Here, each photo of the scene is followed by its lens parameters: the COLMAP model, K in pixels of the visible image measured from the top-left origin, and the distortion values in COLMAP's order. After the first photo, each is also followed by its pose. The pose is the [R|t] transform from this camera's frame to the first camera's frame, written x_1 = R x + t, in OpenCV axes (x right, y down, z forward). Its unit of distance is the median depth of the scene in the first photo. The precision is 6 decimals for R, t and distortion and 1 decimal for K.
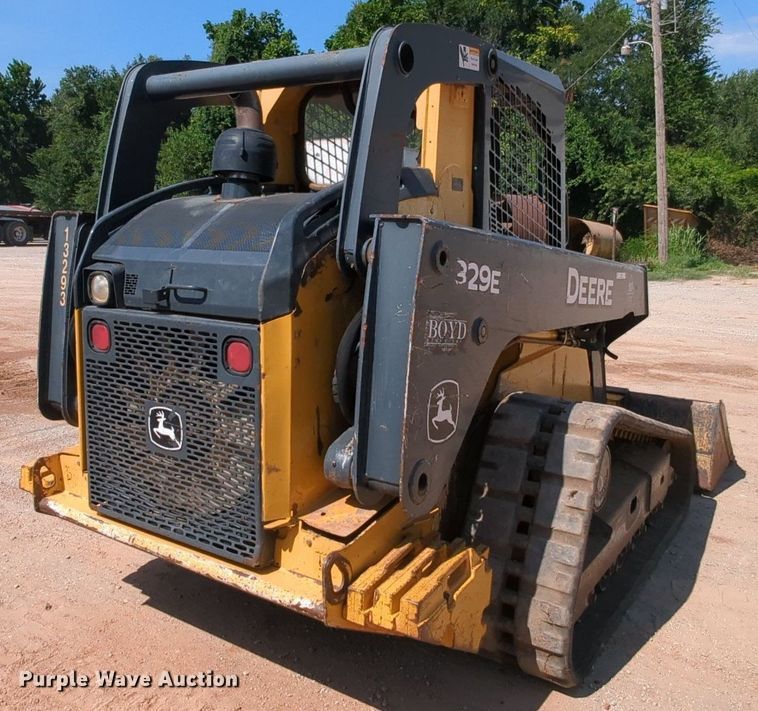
lens RADIAL K [[758.5, 0, 401.5], [0, 758.5, 281.0], [0, 0, 1]] dist [-0.004976, 0.004572]
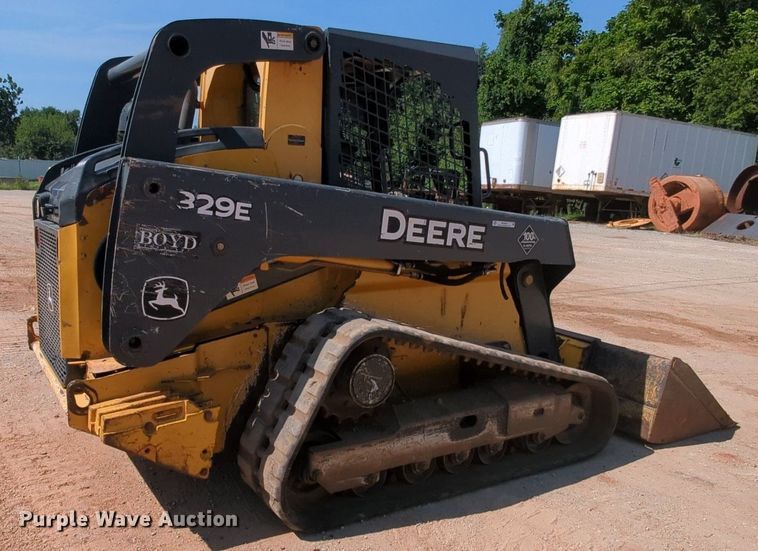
lens RADIAL K [[677.0, 0, 376.5], [0, 677.0, 262.0], [0, 0, 1]] dist [-0.009106, 0.002685]
pose [[0.906534, 0.065937, -0.416951, 0.627581], [-0.054321, 0.997735, 0.039677, 0.022572], [0.418623, -0.013319, 0.908063, 0.016661]]
